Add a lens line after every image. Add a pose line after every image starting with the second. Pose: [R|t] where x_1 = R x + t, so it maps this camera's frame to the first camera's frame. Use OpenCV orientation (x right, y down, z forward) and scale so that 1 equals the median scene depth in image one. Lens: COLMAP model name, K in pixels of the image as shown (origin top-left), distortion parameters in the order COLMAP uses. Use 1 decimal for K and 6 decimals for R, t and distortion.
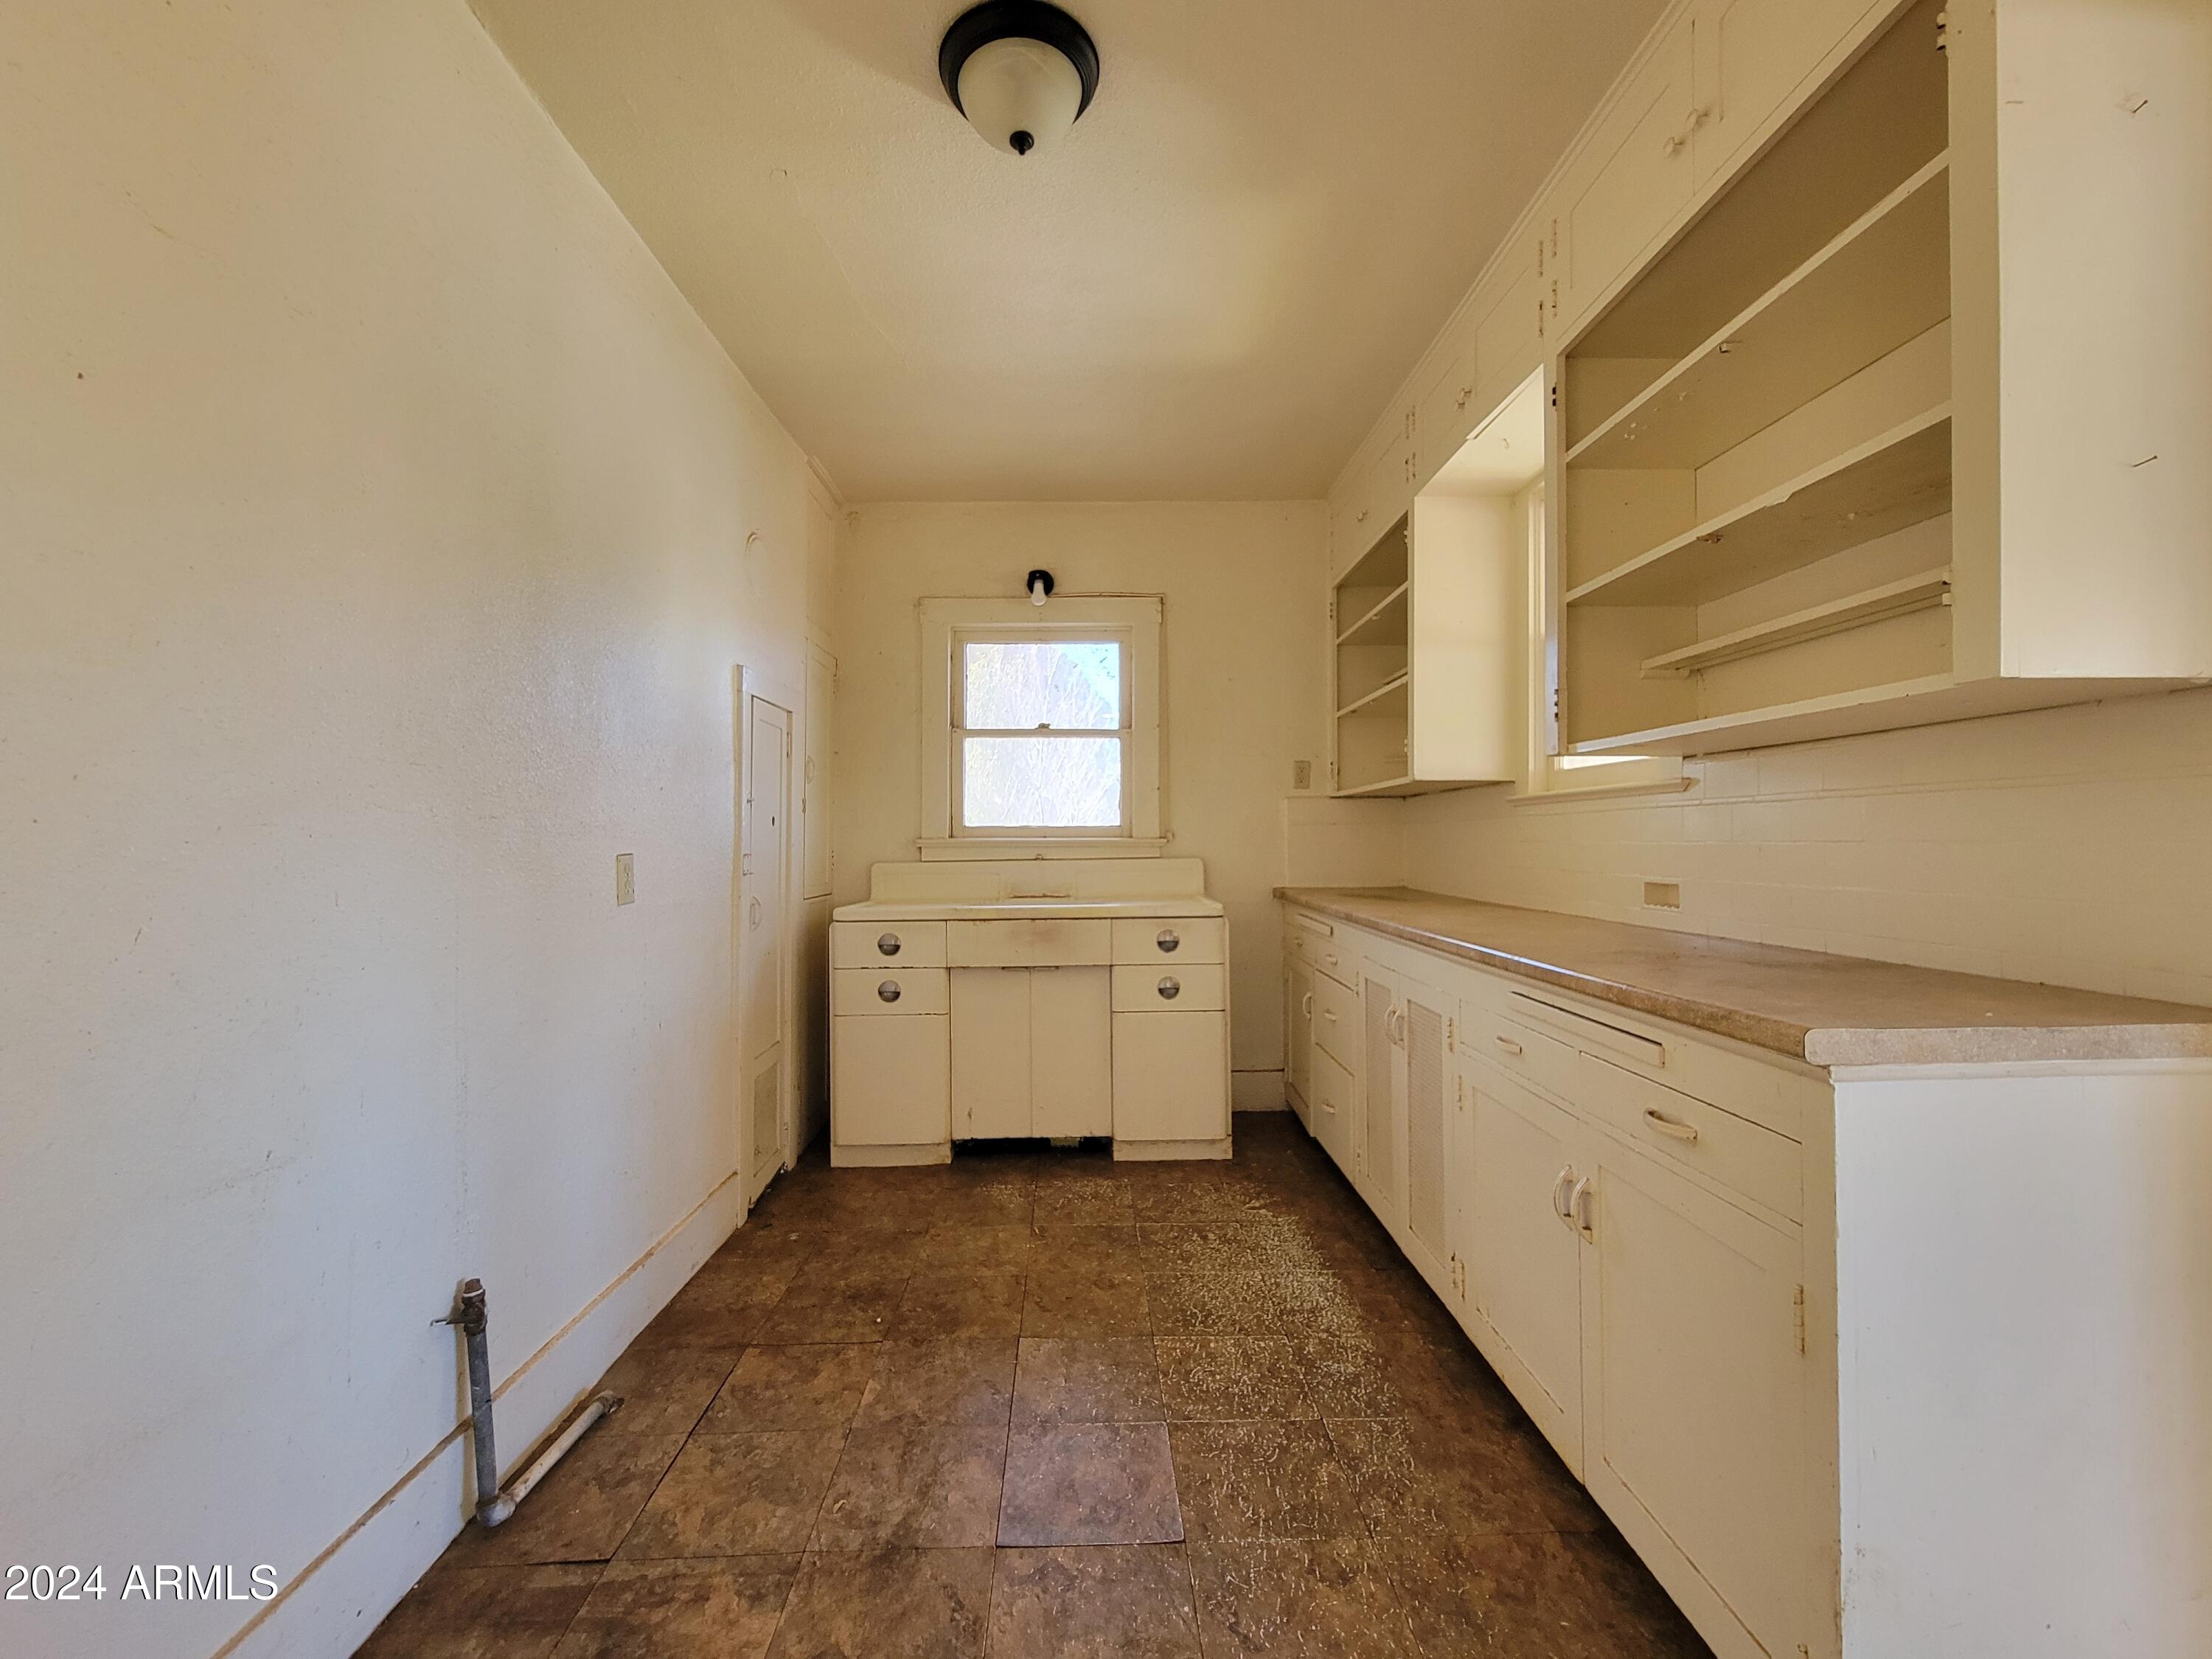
lens RADIAL K [[898.0, 0, 1106.0], [0, 898.0, 826.1], [0, 0, 1]] dist [-0.002899, 0.000419]
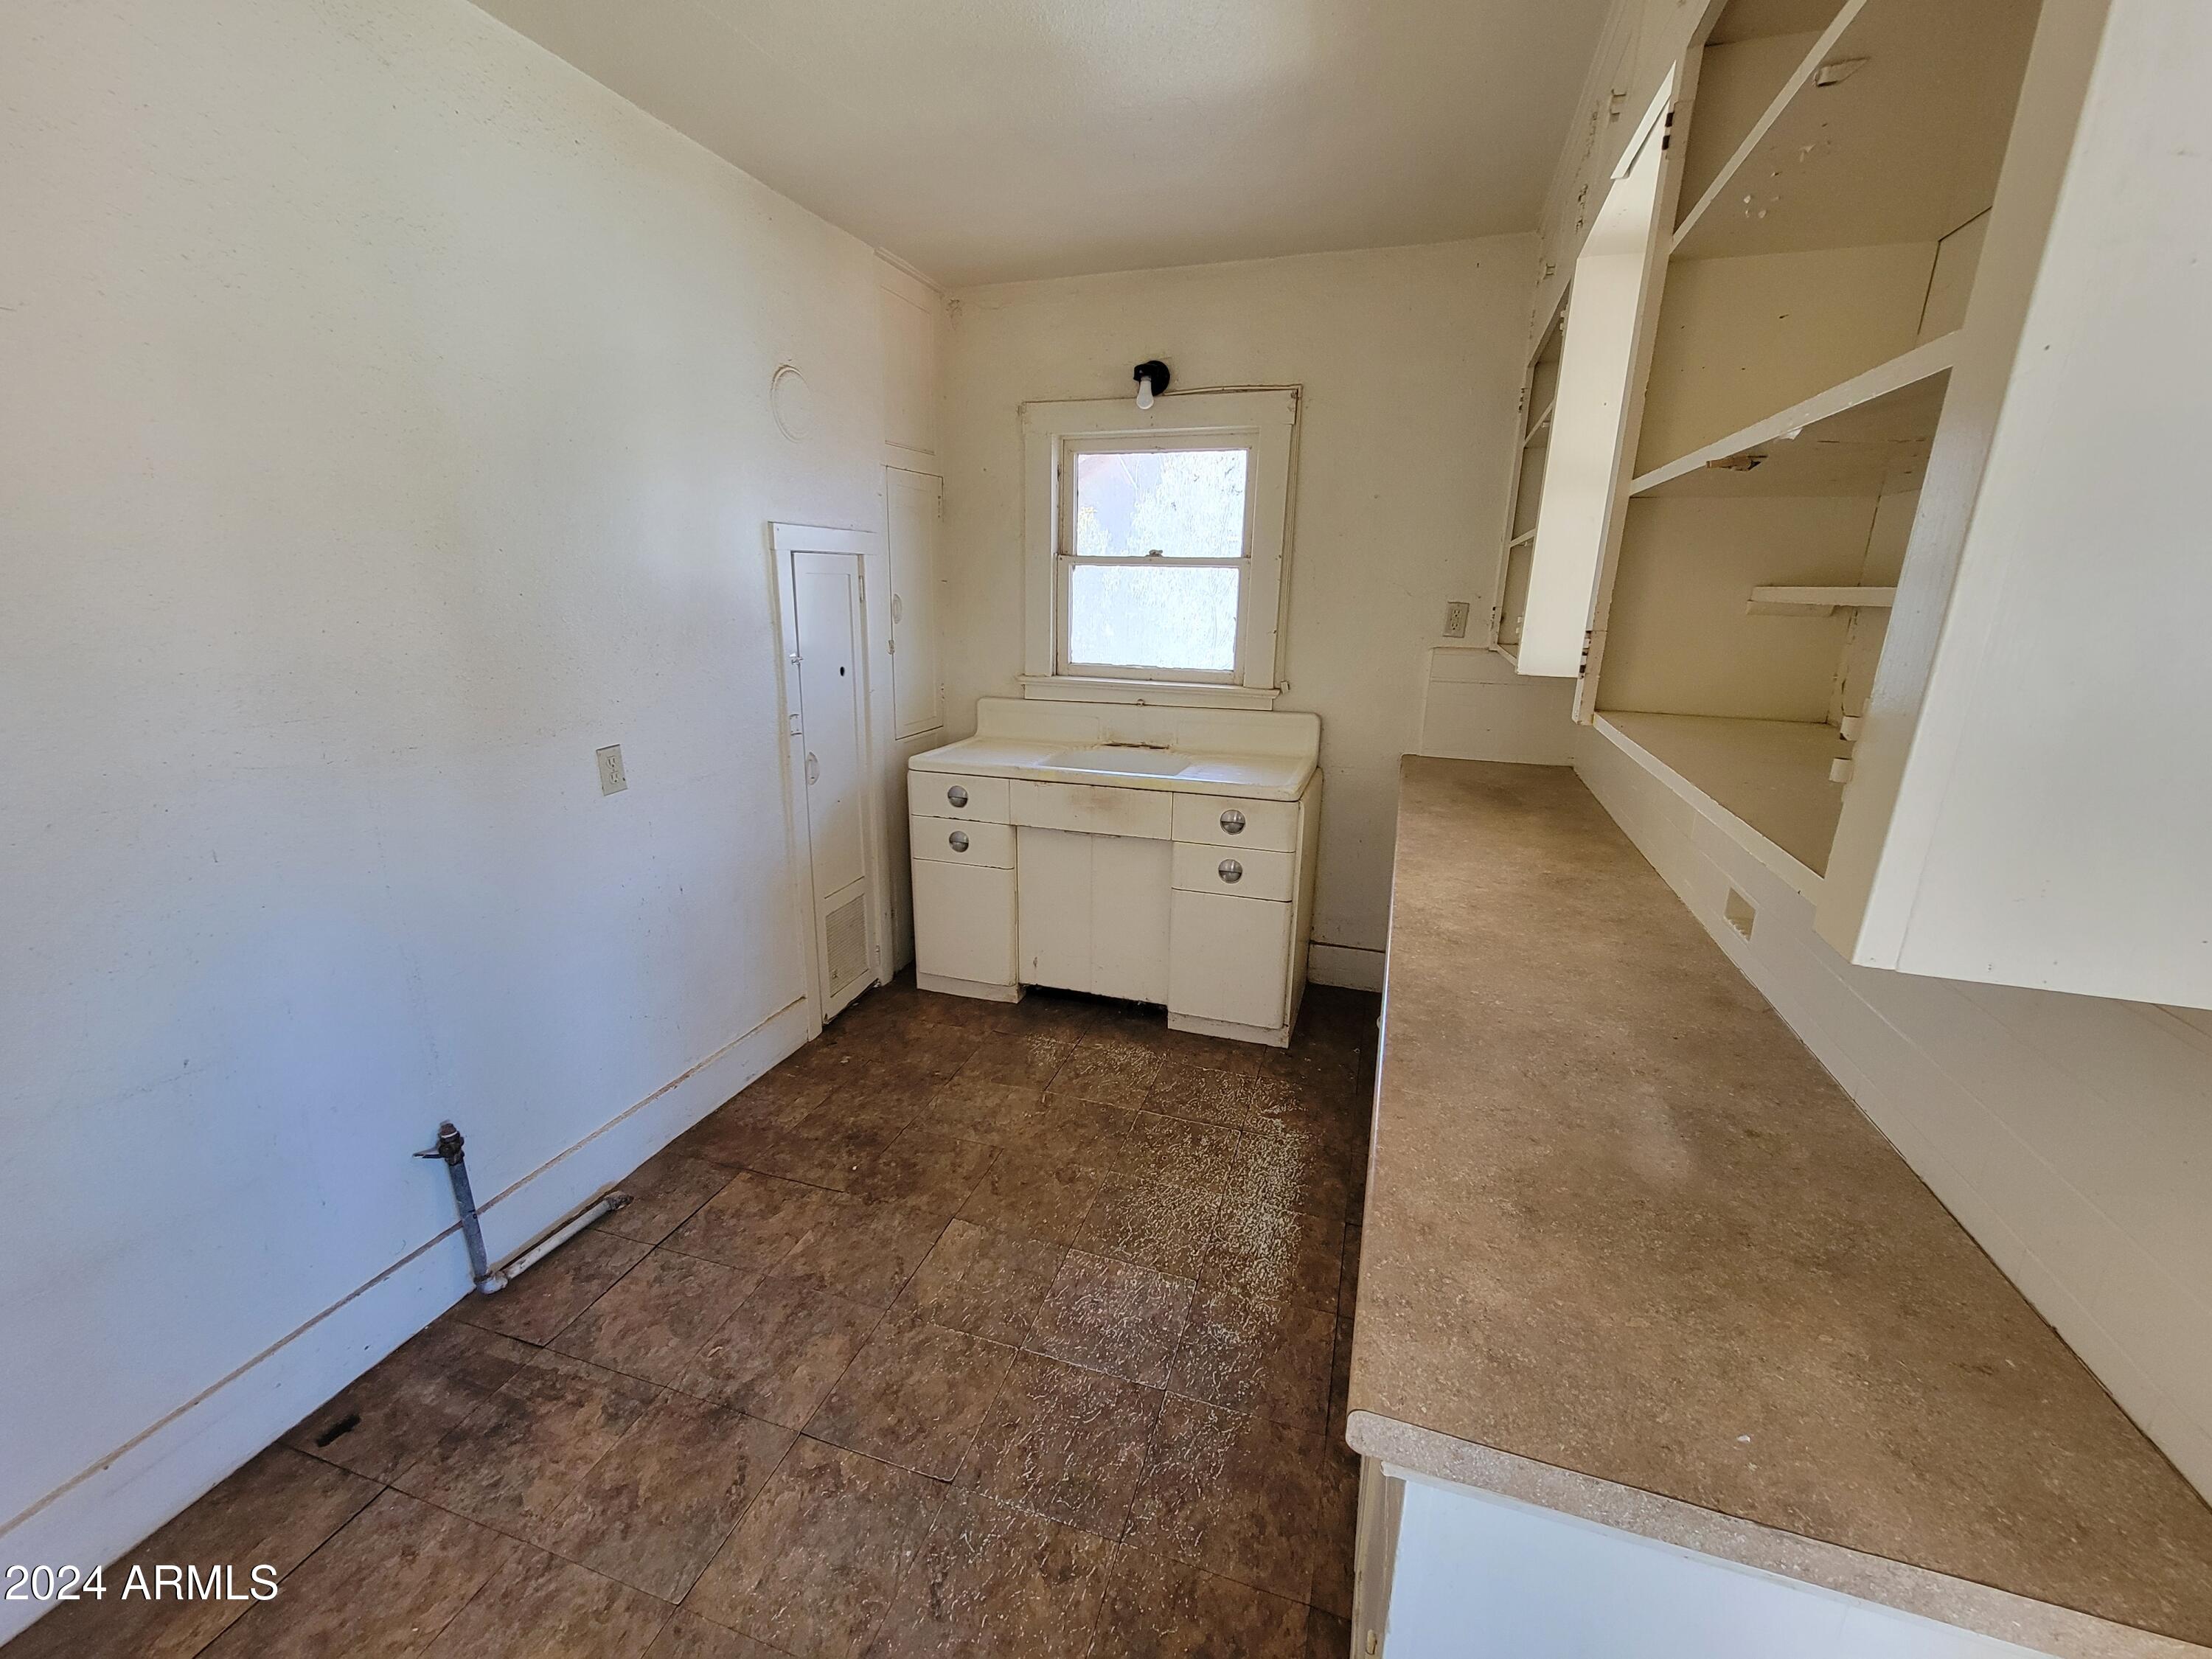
lens RADIAL K [[898.0, 0, 1106.0], [0, 898.0, 826.1], [0, 0, 1]] dist [-0.002899, 0.000419]
pose [[0.943328, 0.106514, -0.314305, 0.313243], [-0.016482, 0.960961, 0.276192, -0.156377], [0.331453, -0.255359, 0.908257, 0.174656]]
